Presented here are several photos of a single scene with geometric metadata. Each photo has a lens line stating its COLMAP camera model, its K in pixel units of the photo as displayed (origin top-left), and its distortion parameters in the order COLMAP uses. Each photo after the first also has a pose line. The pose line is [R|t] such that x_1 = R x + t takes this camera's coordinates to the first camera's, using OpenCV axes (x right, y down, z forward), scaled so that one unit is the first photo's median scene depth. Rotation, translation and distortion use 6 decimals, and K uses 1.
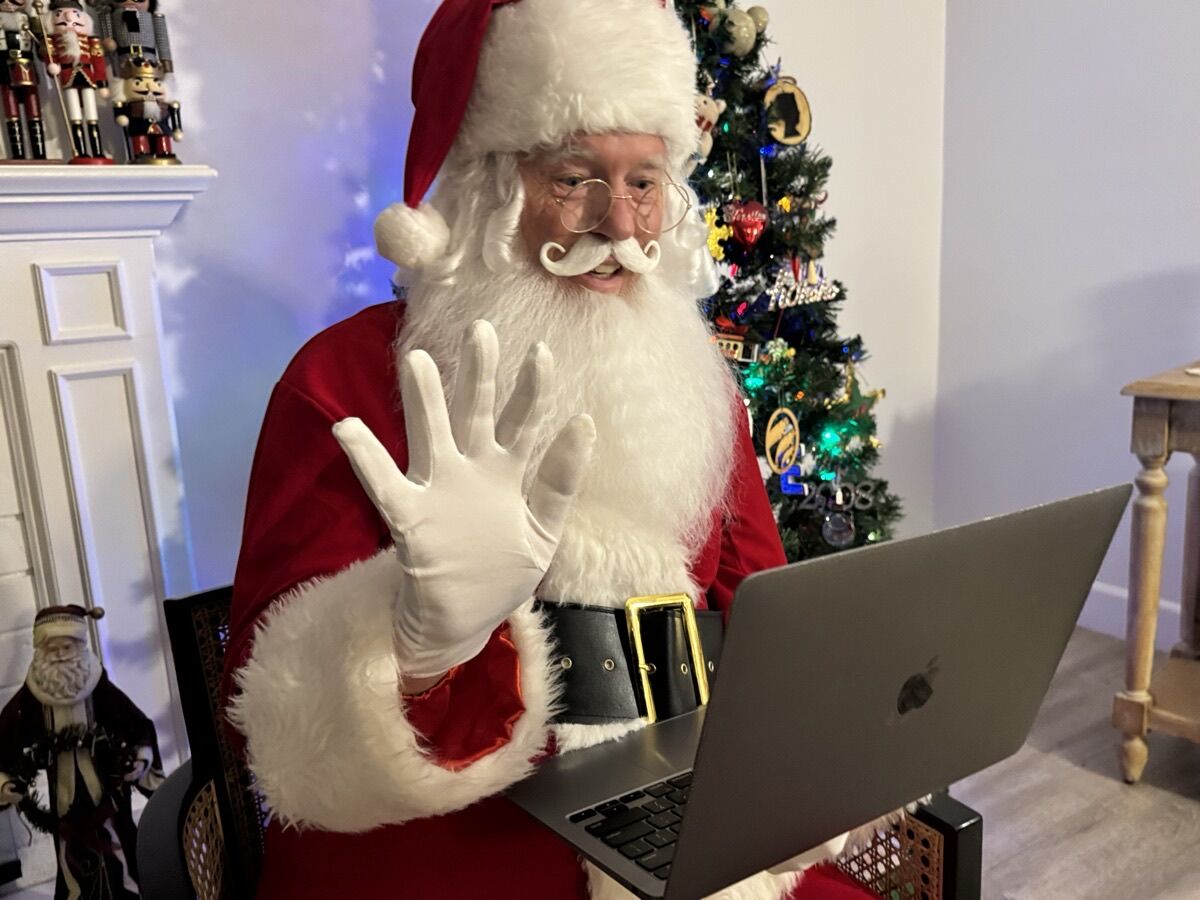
lens RADIAL K [[968.7, 0, 604.5], [0, 968.7, 457.8], [0, 0, 1]] dist [0.040268, -0.066873]
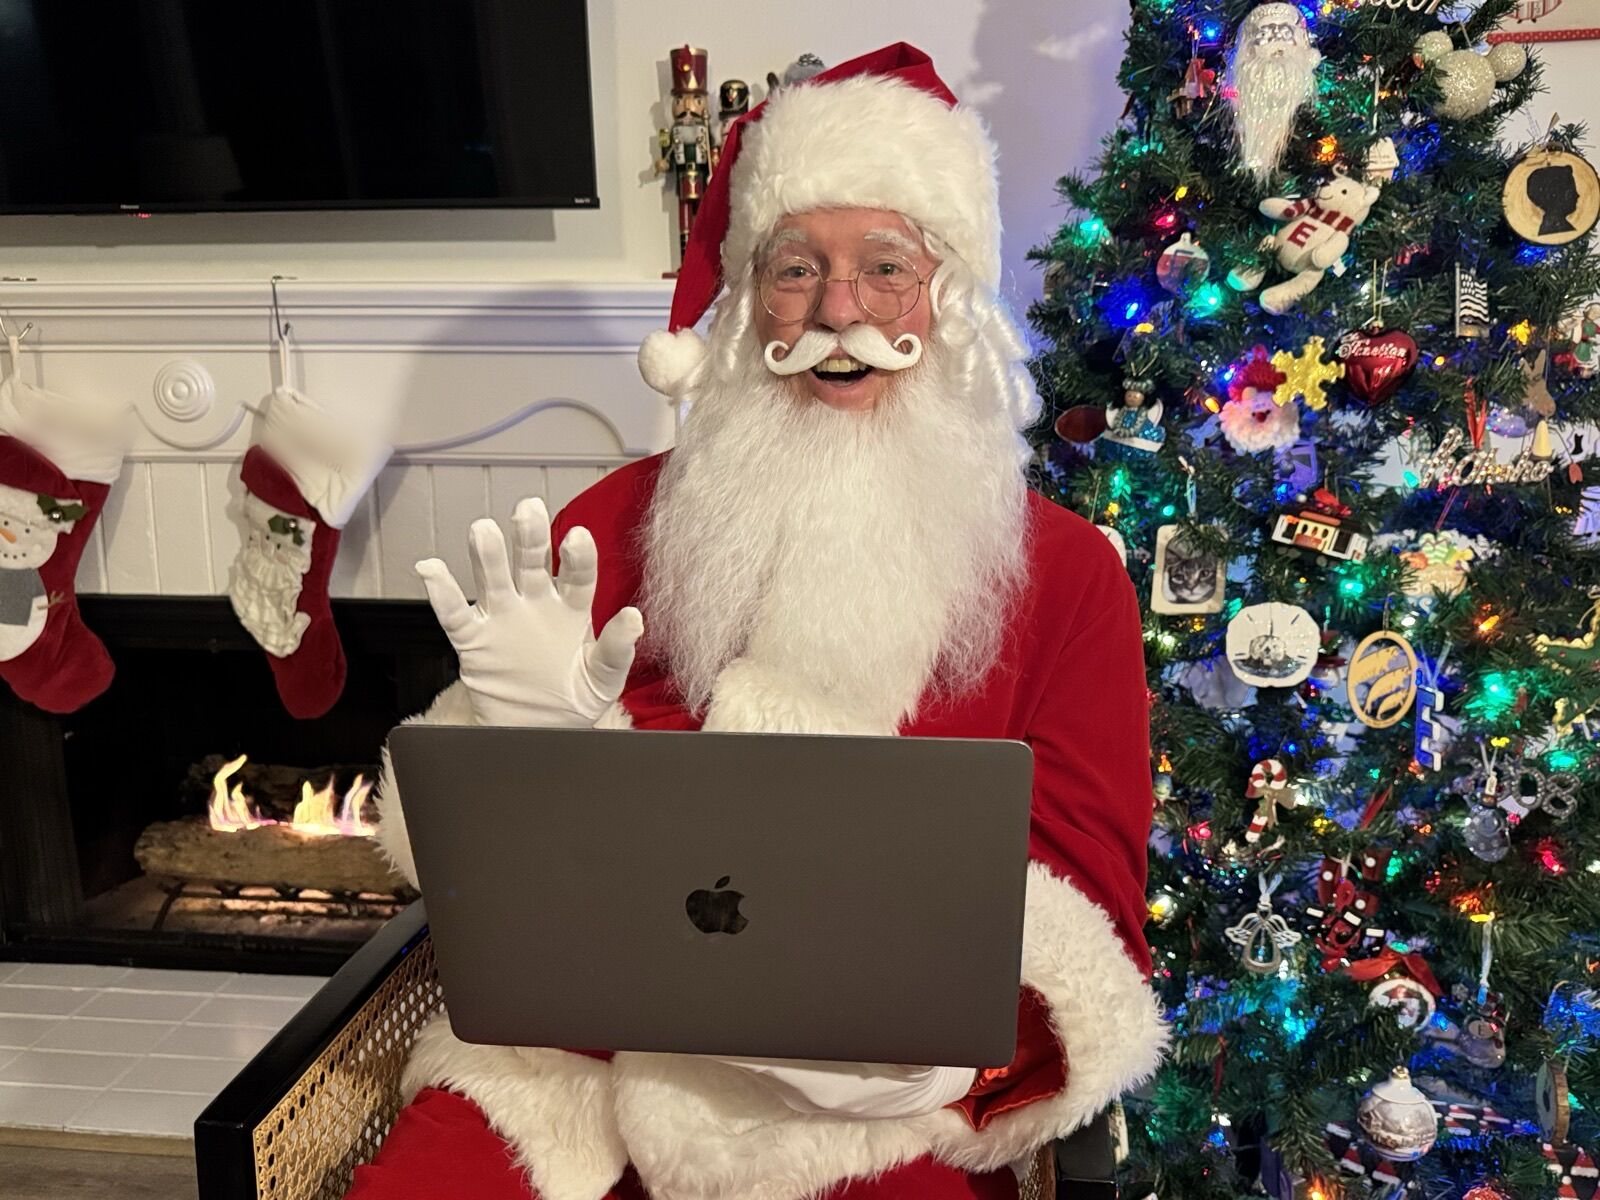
lens RADIAL K [[1328.3, 0, 813.6], [0, 1328.3, 614.2], [0, 0, 1]] dist [0.002544, -0.013952]
pose [[0.790143, 0.149795, -0.594336, 0.381428], [-0.166502, 0.985670, 0.027069, -0.018807], [0.589874, 0.077570, 0.803761, 0.010517]]
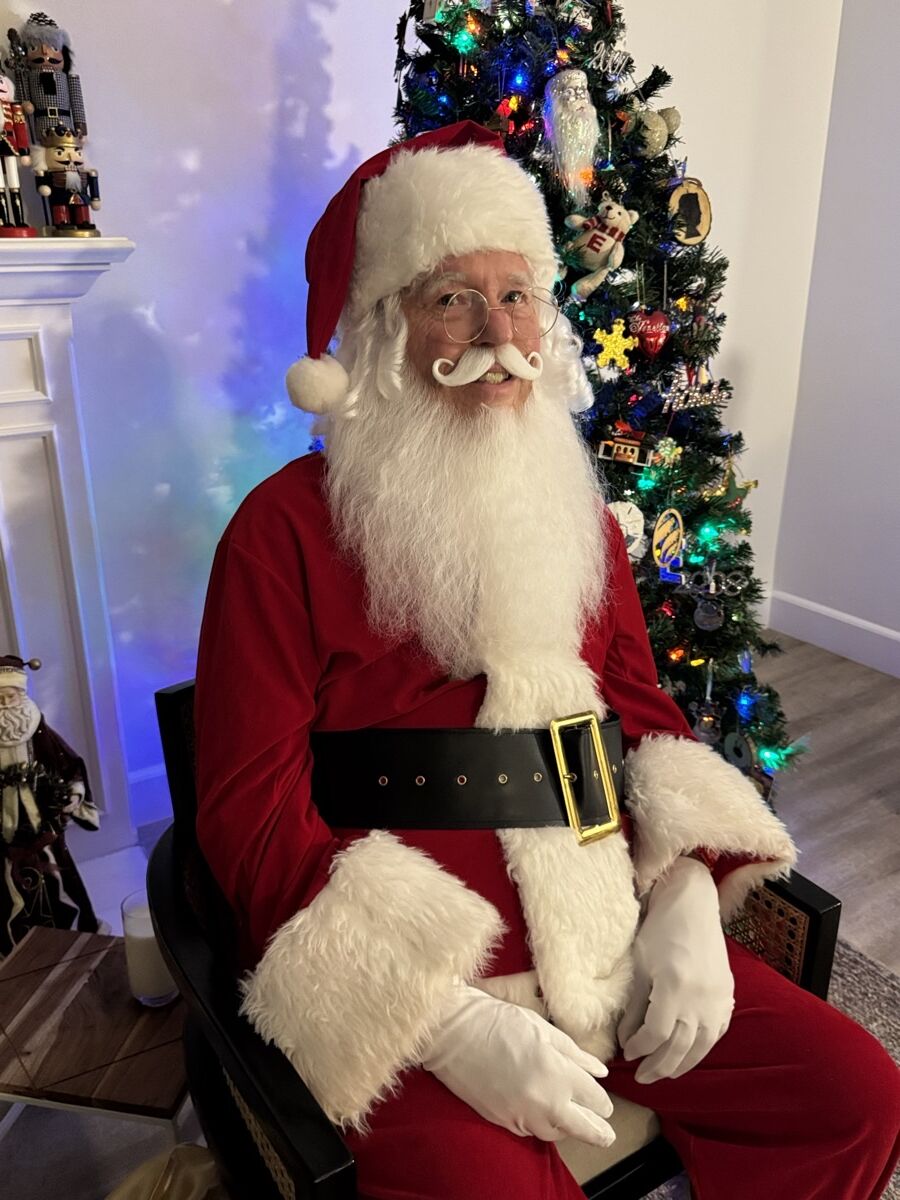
lens RADIAL K [[967.4, 0, 450.0], [0, 967.4, 600.0], [0, 0, 1]] dist [0.036172, -0.060261]
pose [[0.998923, 0.038588, 0.025771, -0.081565], [-0.041811, 0.989374, 0.139254, -0.082917], [-0.020123, -0.140181, 0.989921, -0.082900]]
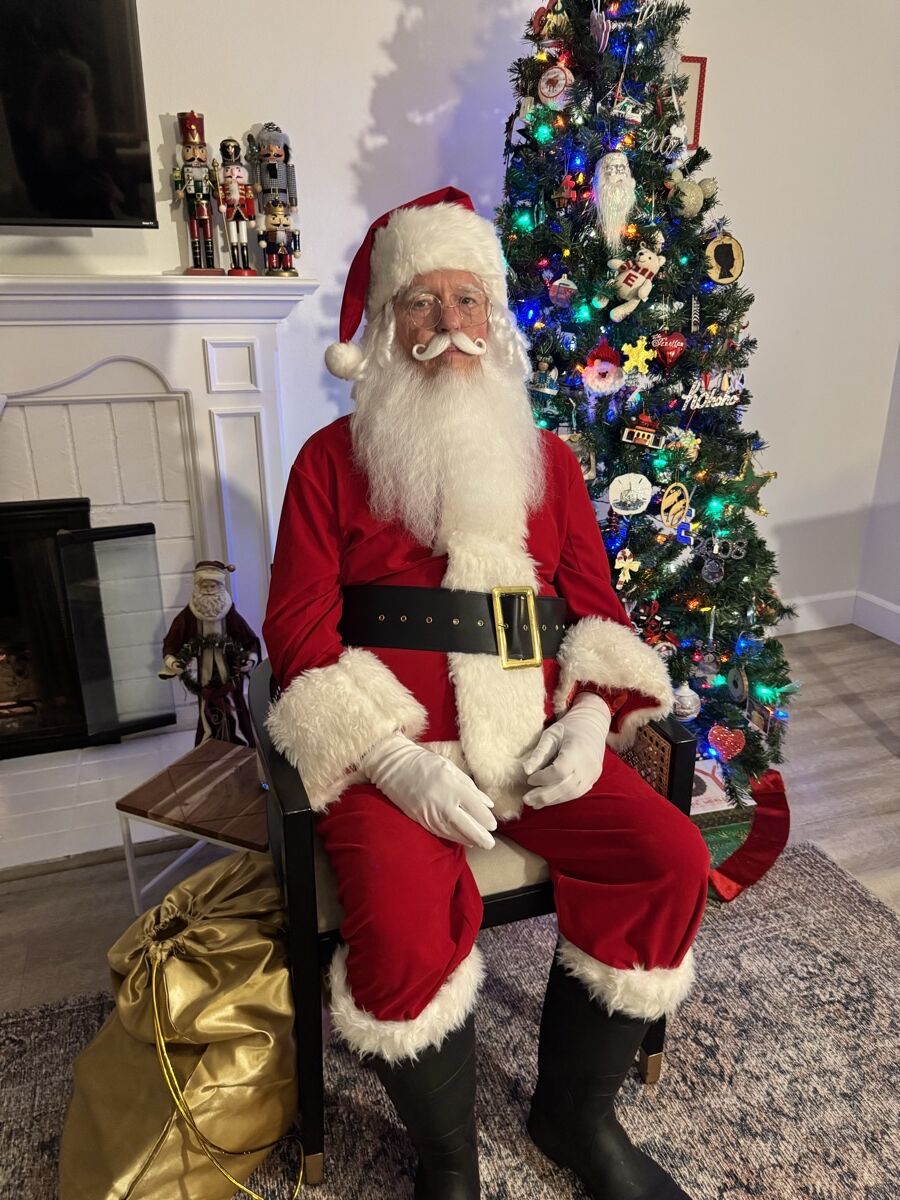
lens RADIAL K [[844.4, 0, 460.1], [0, 844.4, 600.6], [0, 0, 1]] dist [0.035759, -0.069528]
pose [[0.973708, 0.123442, -0.191452, 0.119738], [-0.095931, 0.984493, 0.146869, -0.029113], [0.206613, -0.124641, 0.970451, -0.276174]]
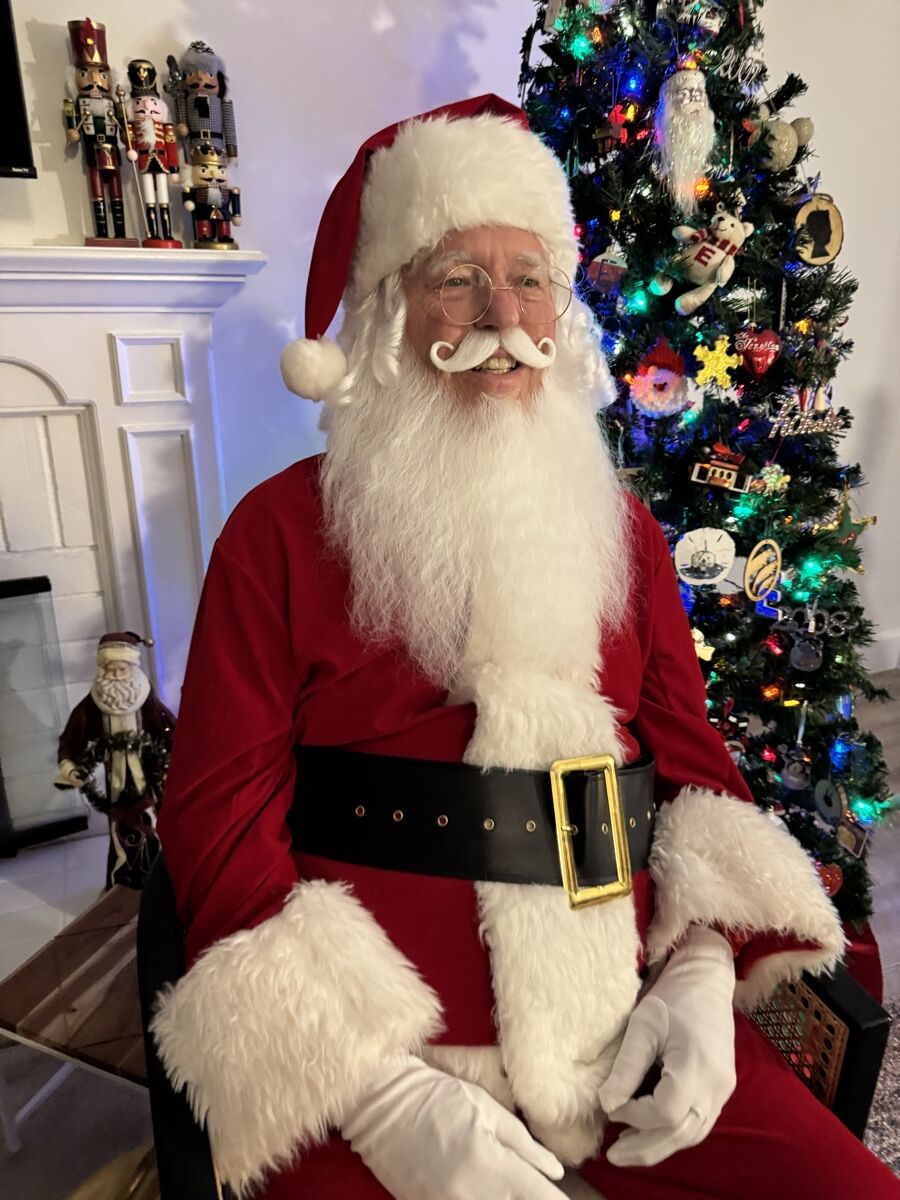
lens RADIAL K [[857.4, 0, 462.9], [0, 857.4, 607.1], [0, 0, 1]] dist [-0.009648, 0.000438]
pose [[0.981226, 0.121158, -0.150054, 0.010294], [-0.097868, 0.983226, 0.153910, -0.080714], [0.166184, -0.136335, 0.976625, 0.044684]]
